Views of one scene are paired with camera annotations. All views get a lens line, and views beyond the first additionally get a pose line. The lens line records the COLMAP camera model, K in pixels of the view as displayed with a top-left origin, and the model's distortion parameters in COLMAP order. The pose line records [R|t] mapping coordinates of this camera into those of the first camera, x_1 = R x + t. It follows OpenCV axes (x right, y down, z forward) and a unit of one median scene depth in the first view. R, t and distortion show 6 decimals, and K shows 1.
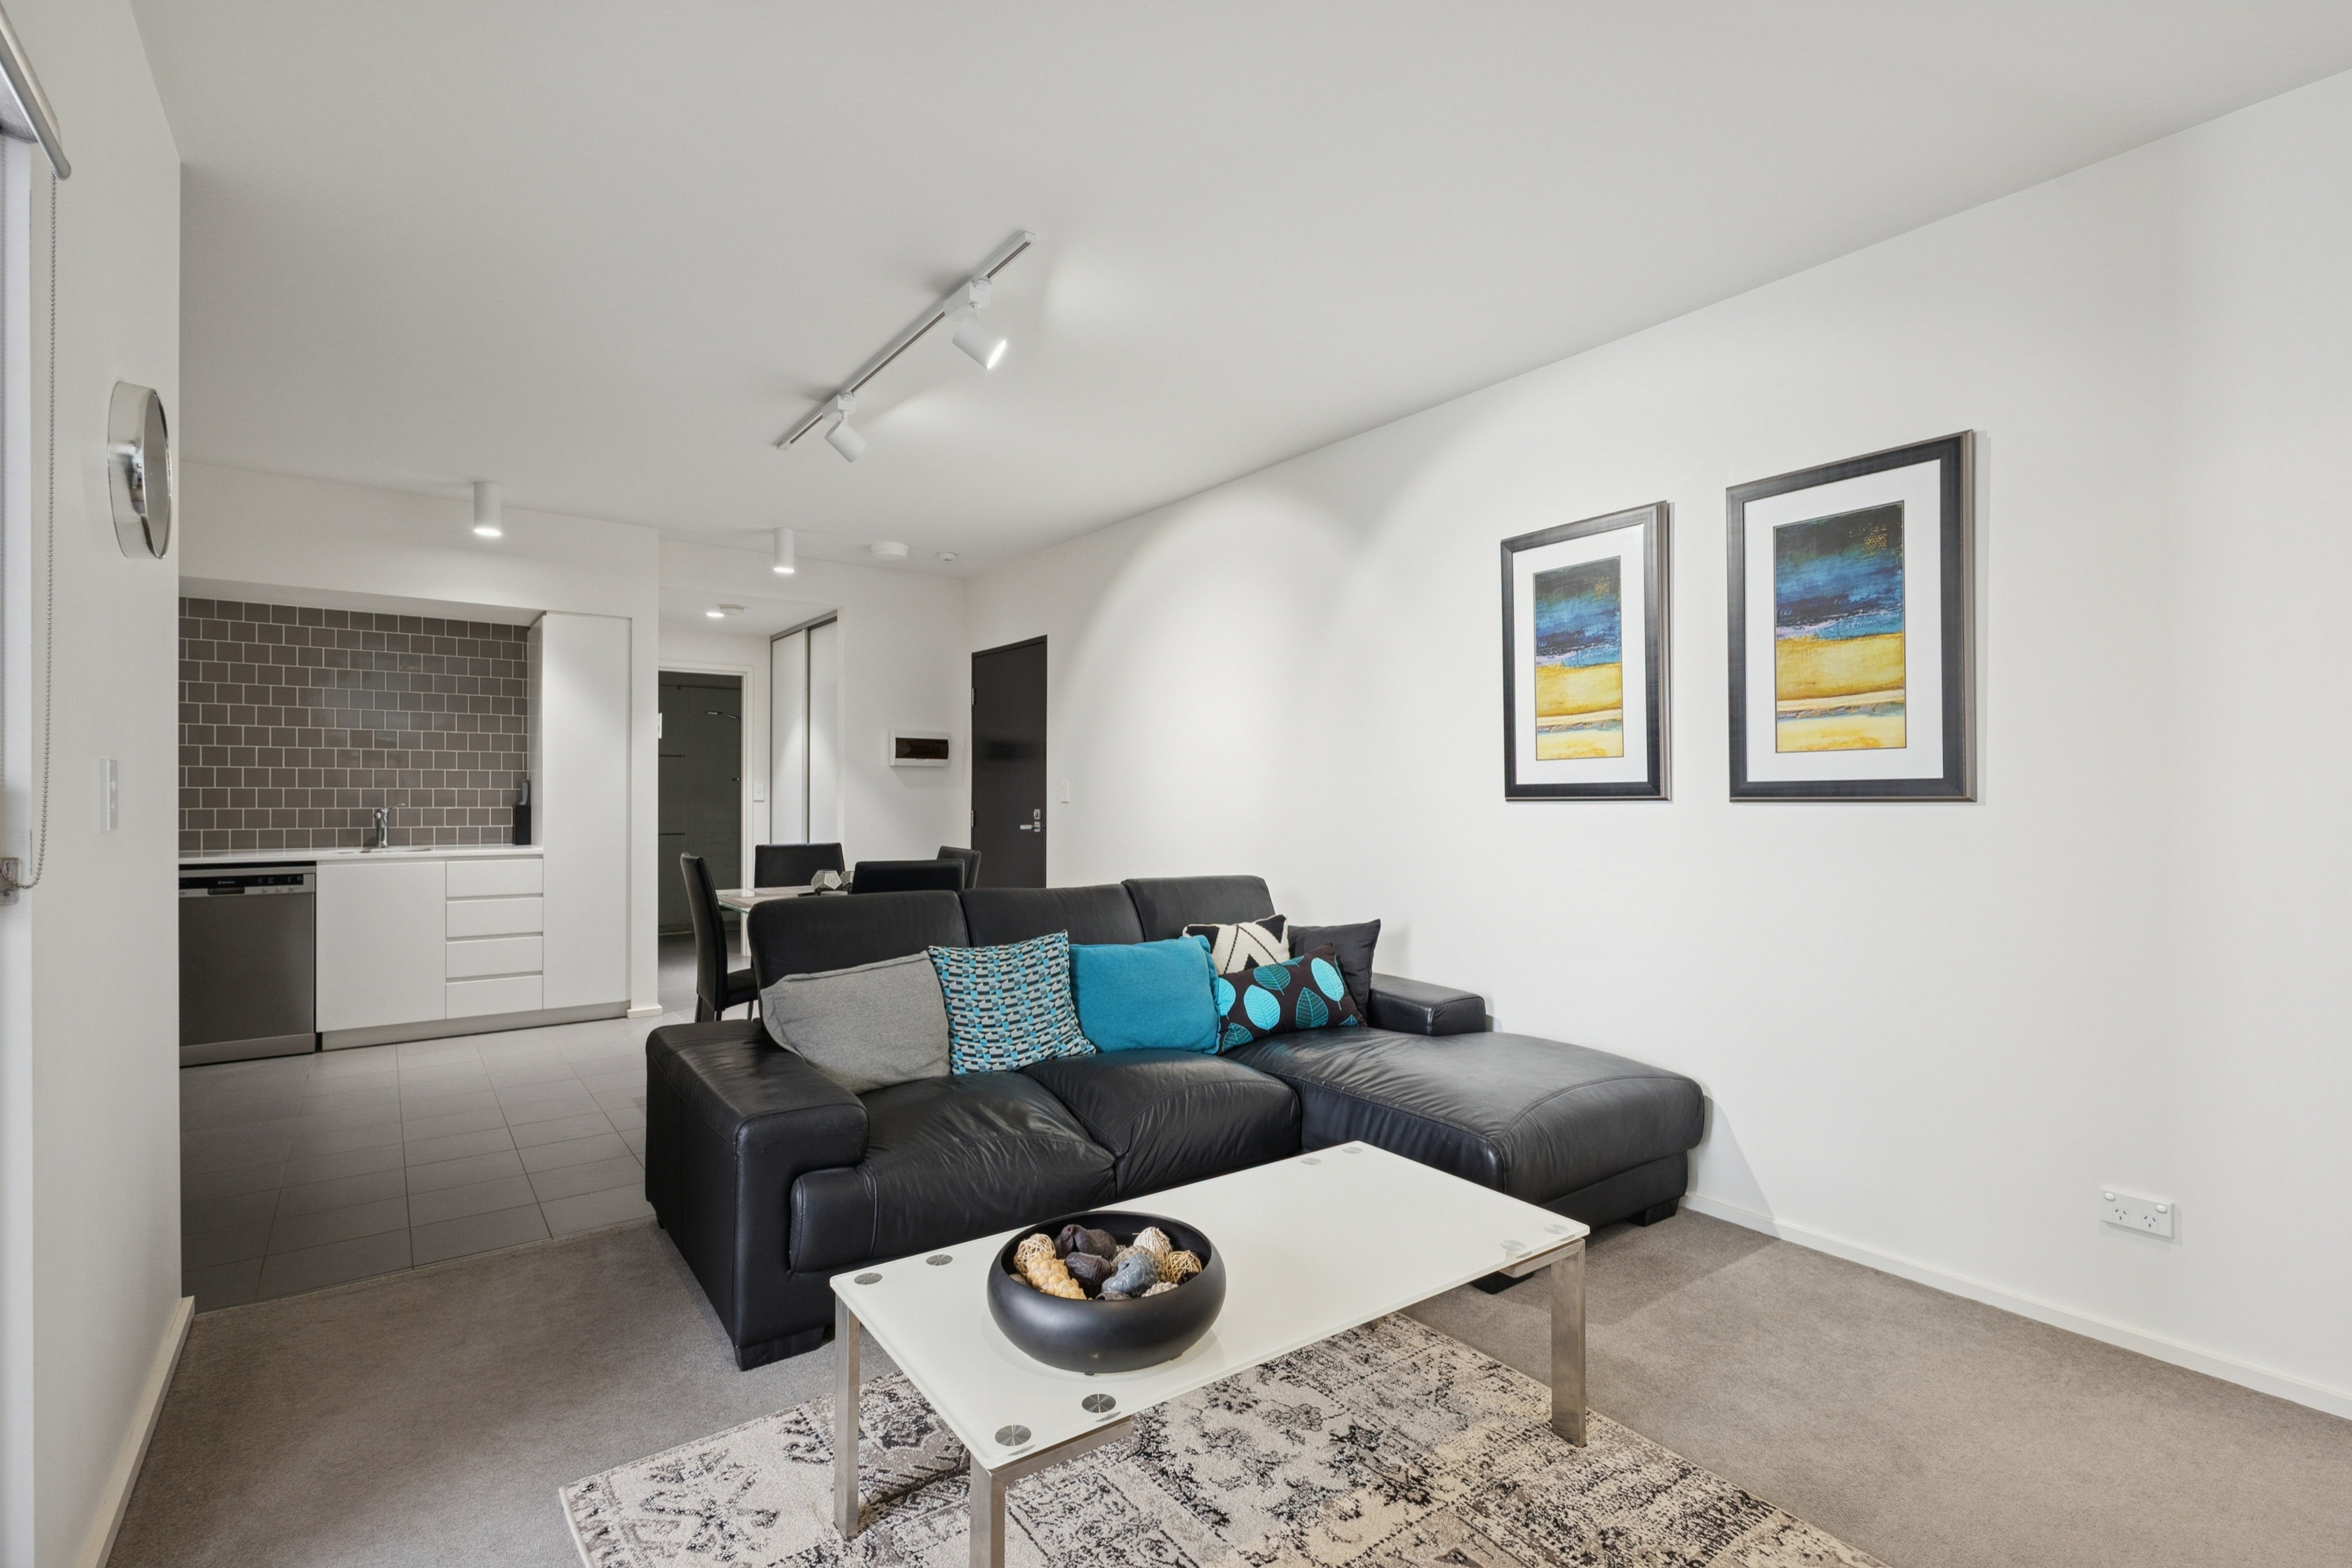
lens RADIAL K [[1081.8, 0, 1185.3], [0, 1081.8, 795.4], [0, 0, 1]] dist [0.013282, -0.002827]
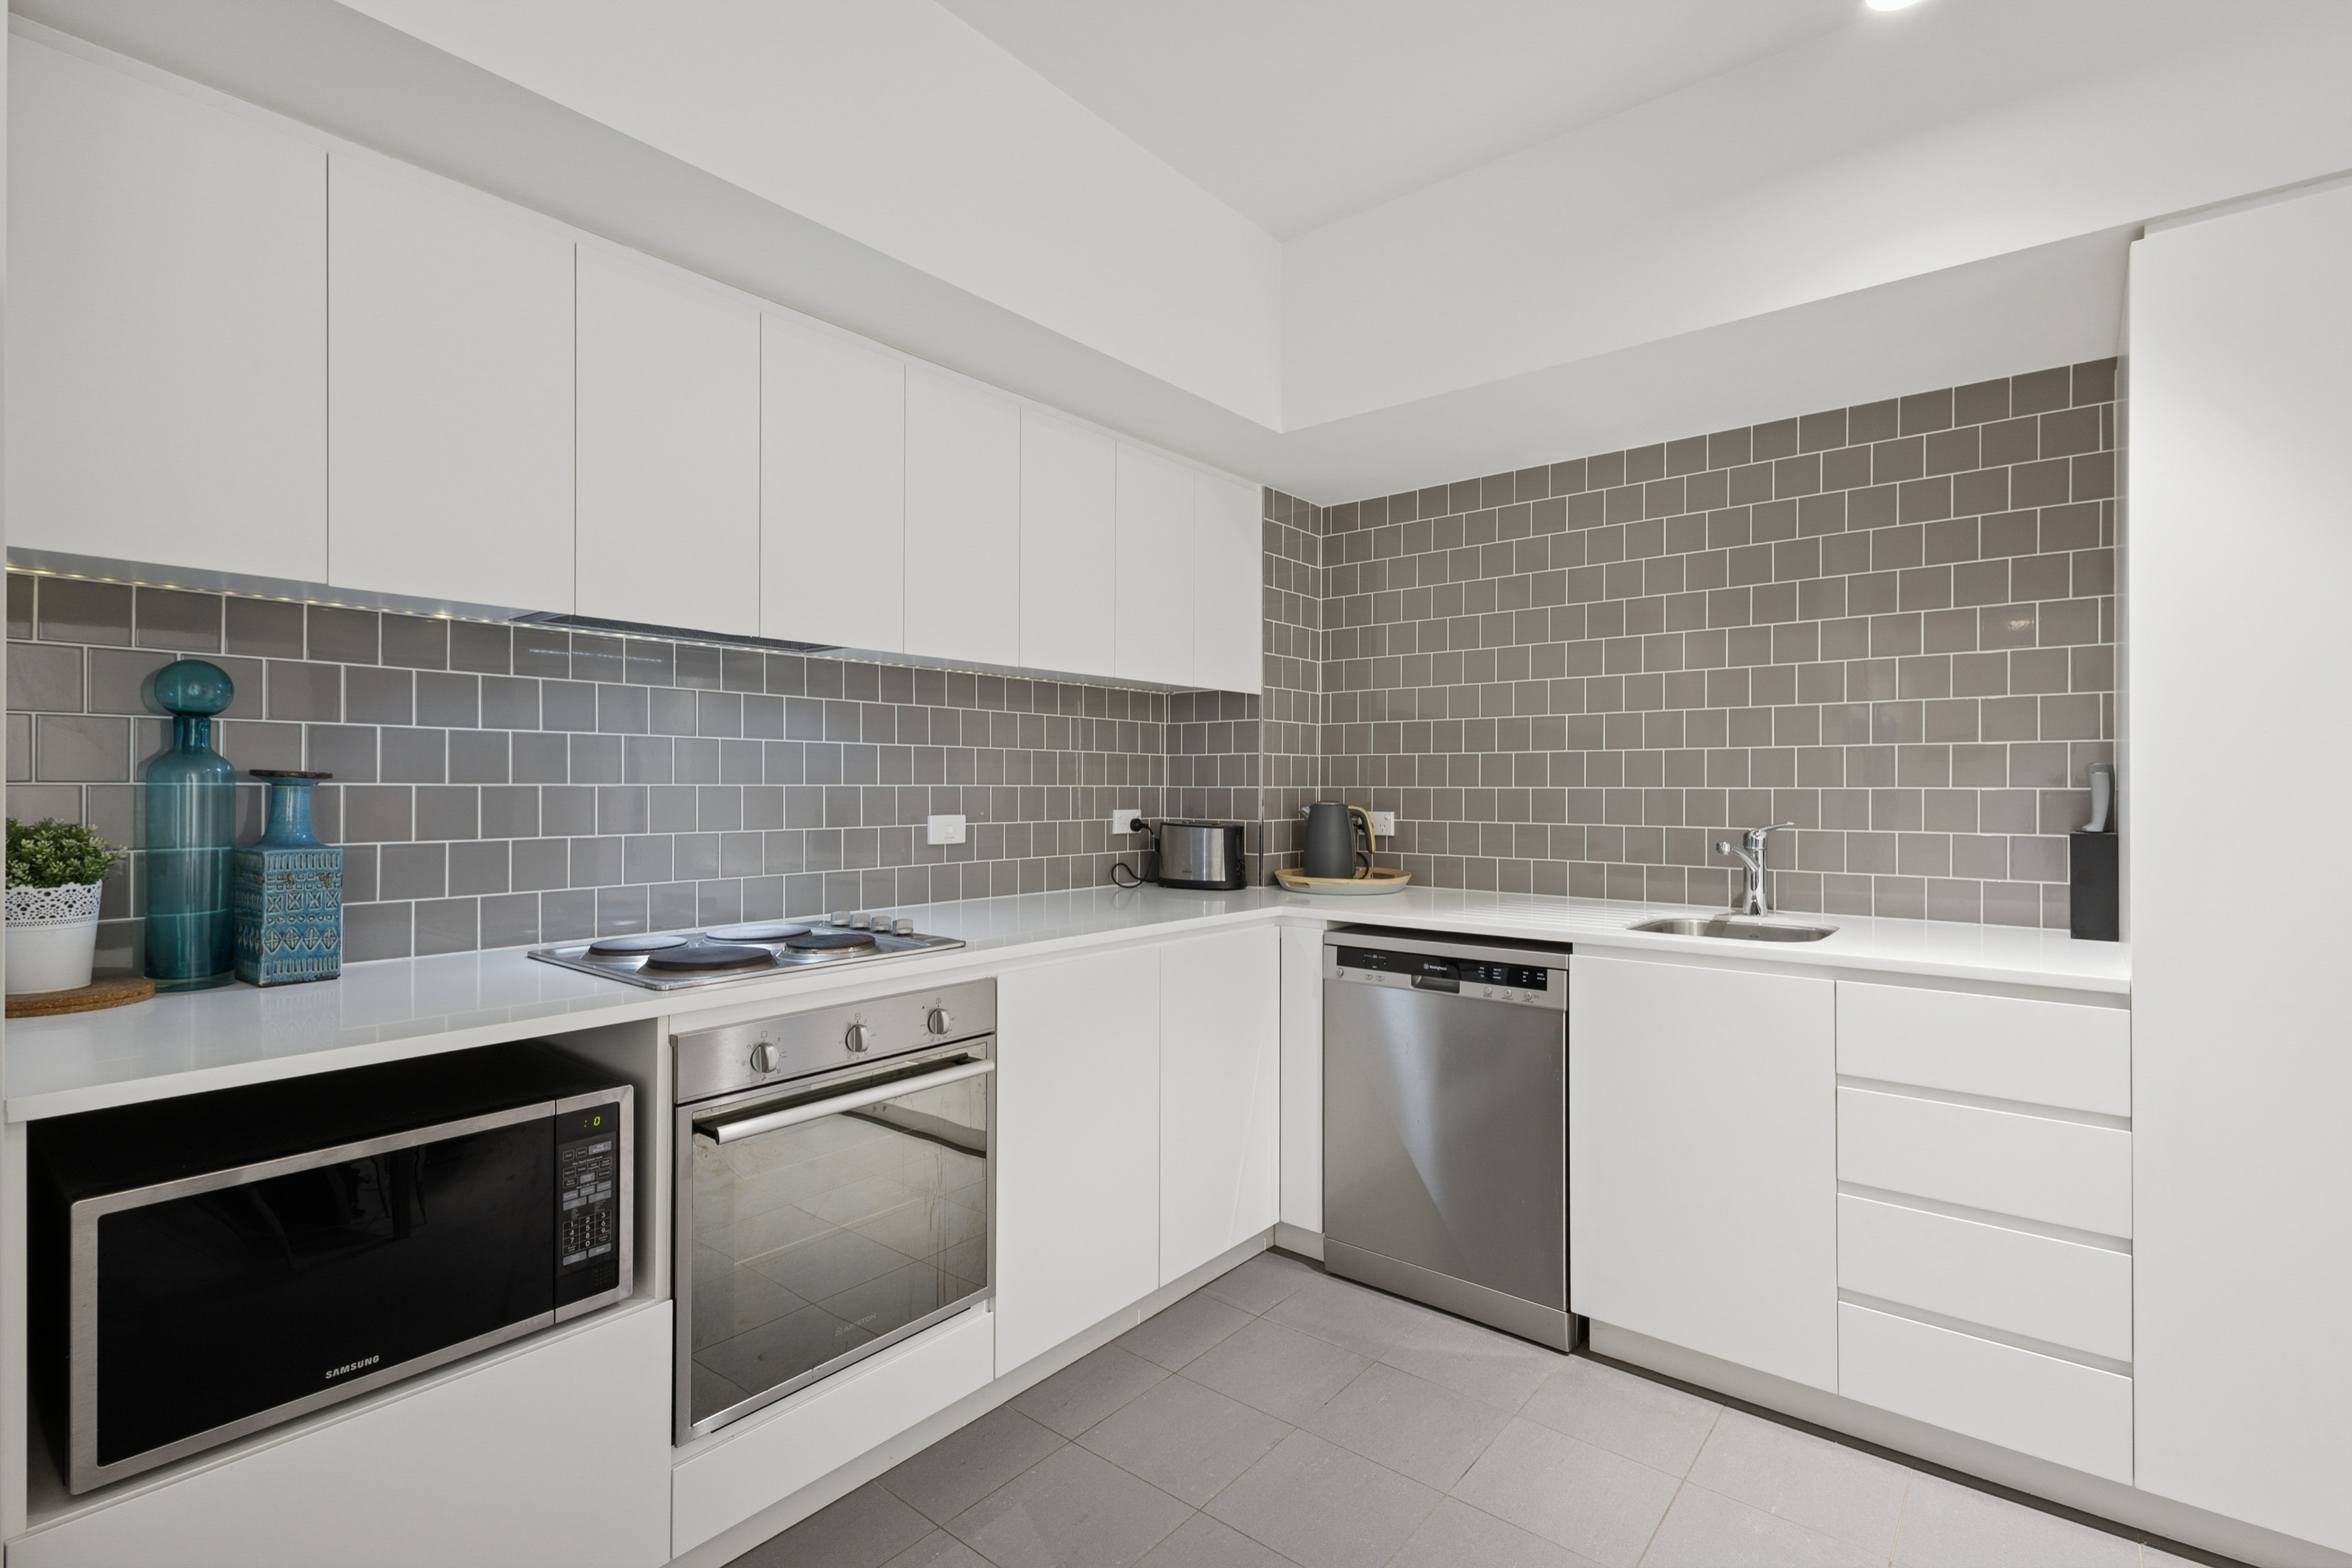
lens RADIAL K [[1081.8, 0, 1172.3], [0, 1081.8, 781.7], [0, 0, 1]] dist [0.013282, -0.002827]
pose [[0.239987, -0.008283, -0.970741, -0.576078], [-0.003705, 0.999948, -0.009449, -0.006330], [0.970769, 0.005864, 0.239944, 1.076765]]
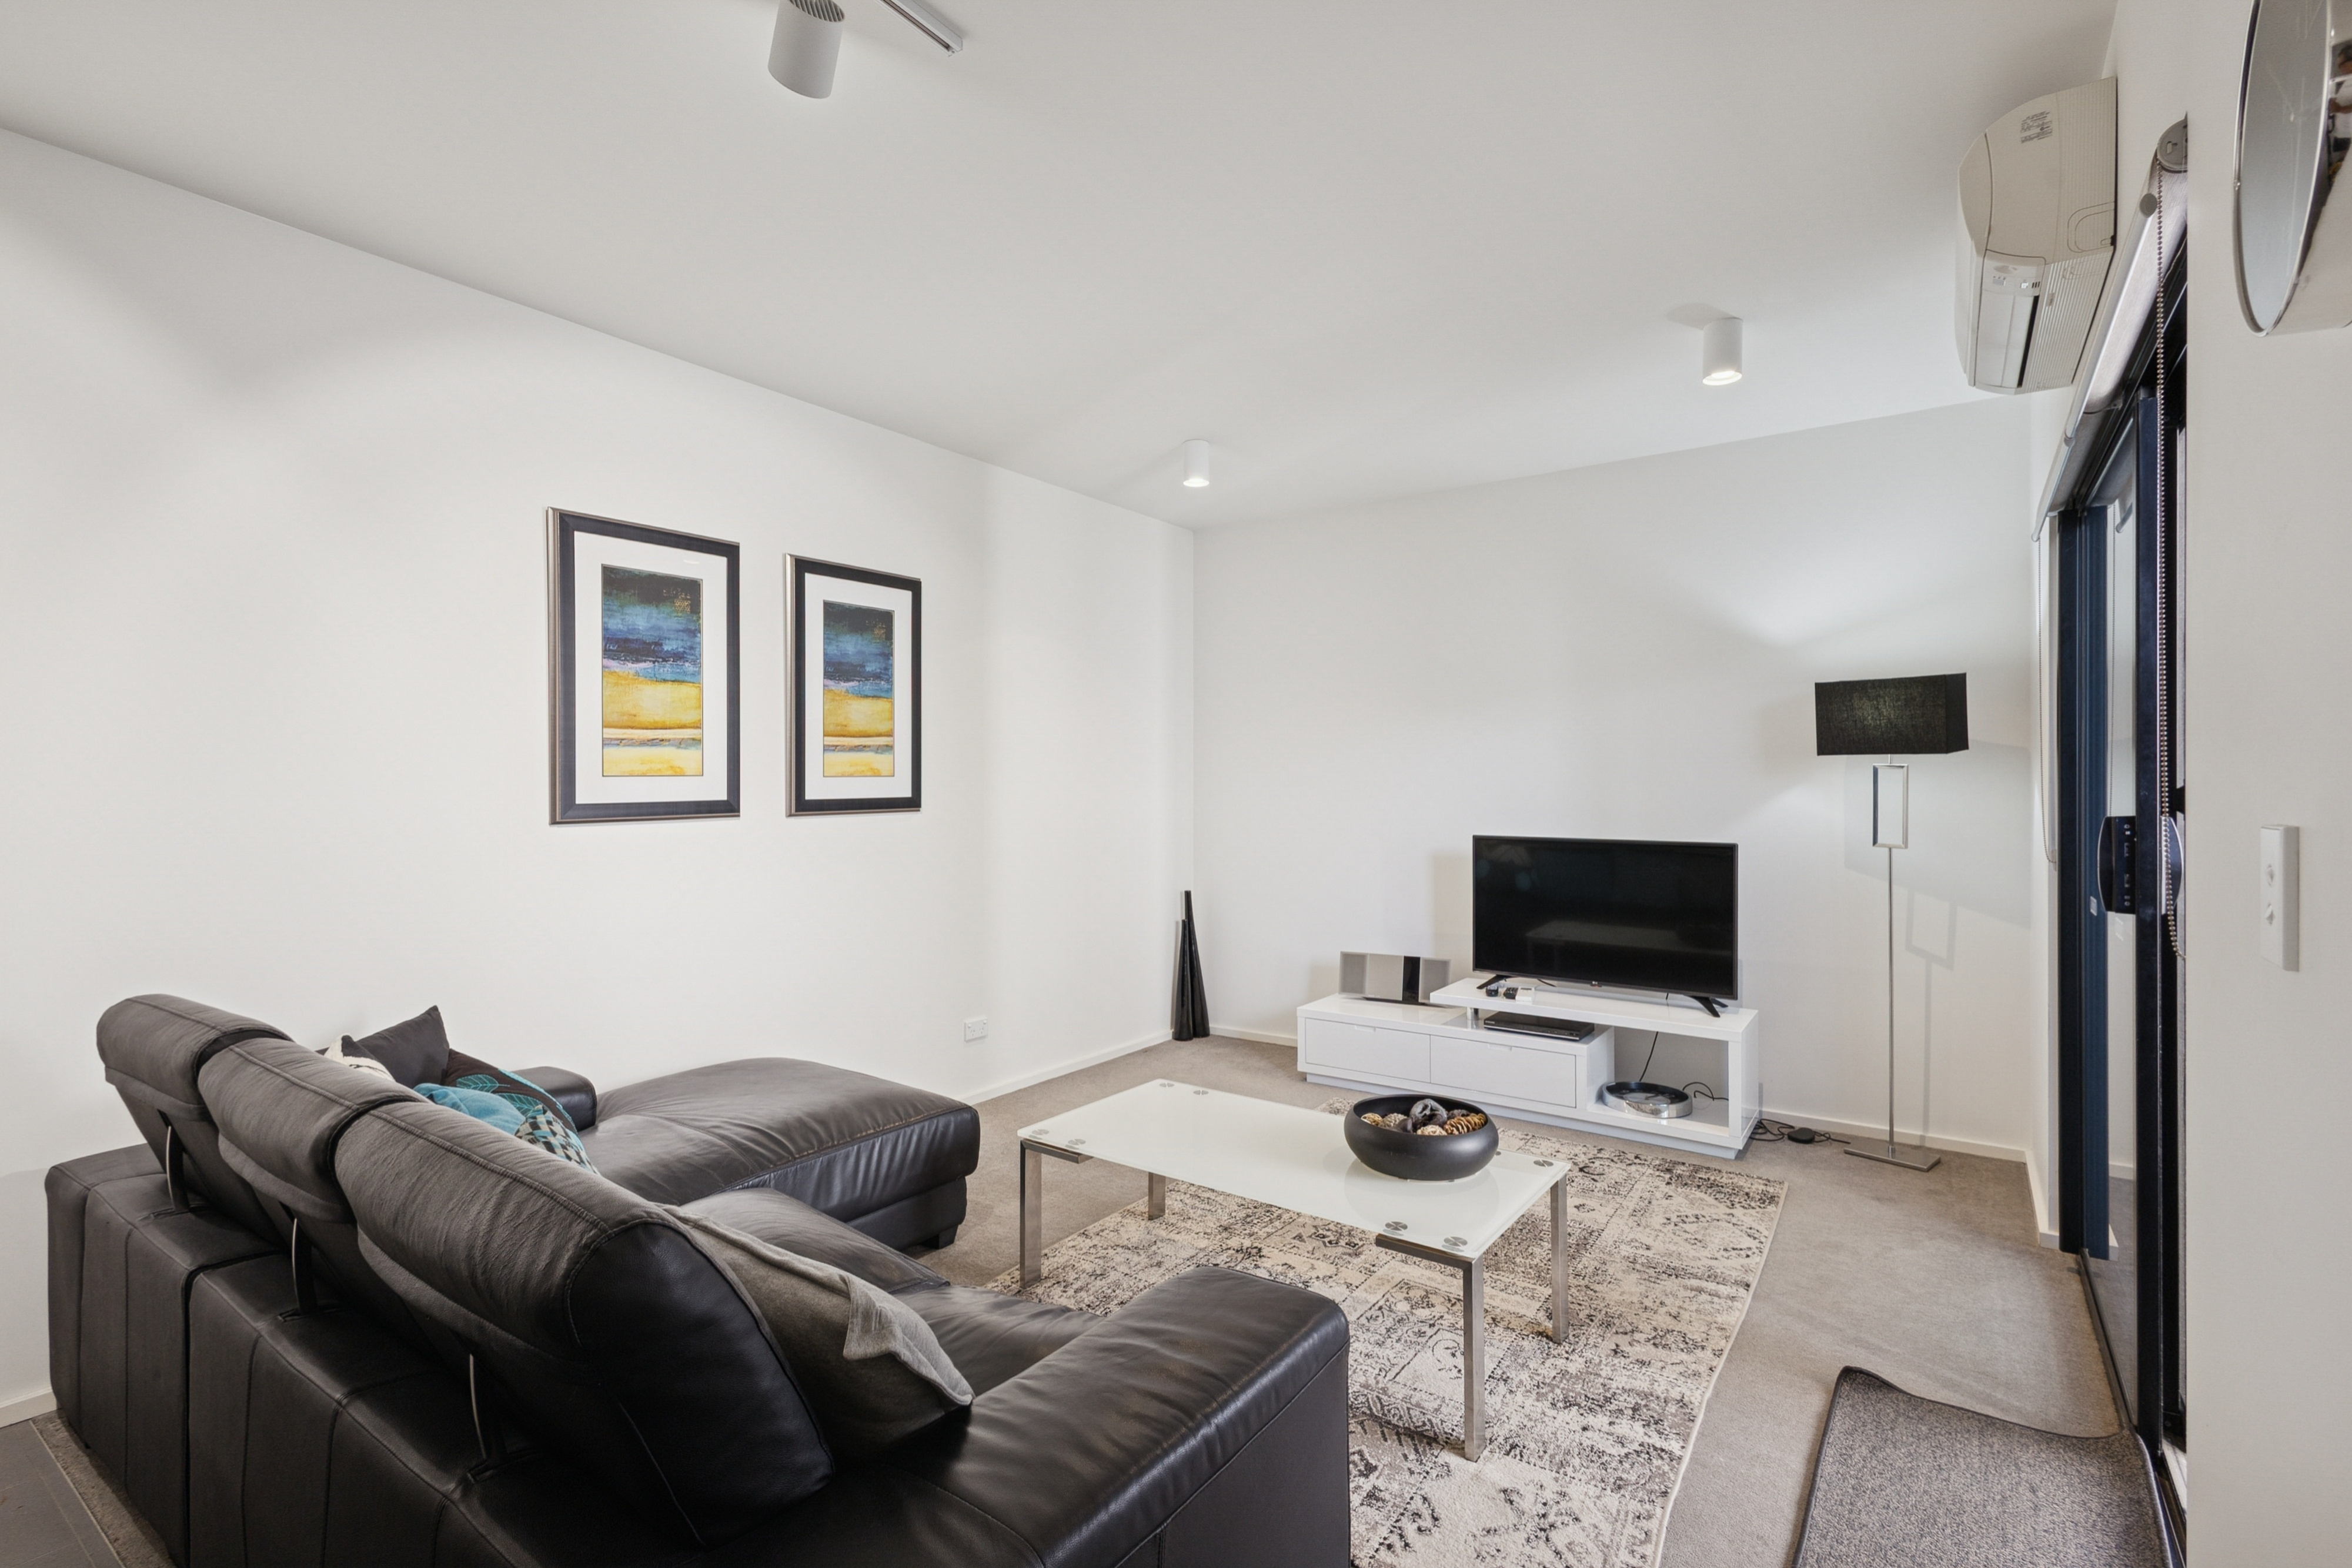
lens RADIAL K [[1081.8, 0, 1176.3], [0, 1081.8, 783.3], [0, 0, 1]] dist [0.013282, -0.002827]
pose [[-0.315797, 0.000373, 0.948827, -0.706499], [0.002772, 0.999996, 0.000530, -0.027543], [-0.948823, 0.002798, -0.315797, 0.892907]]
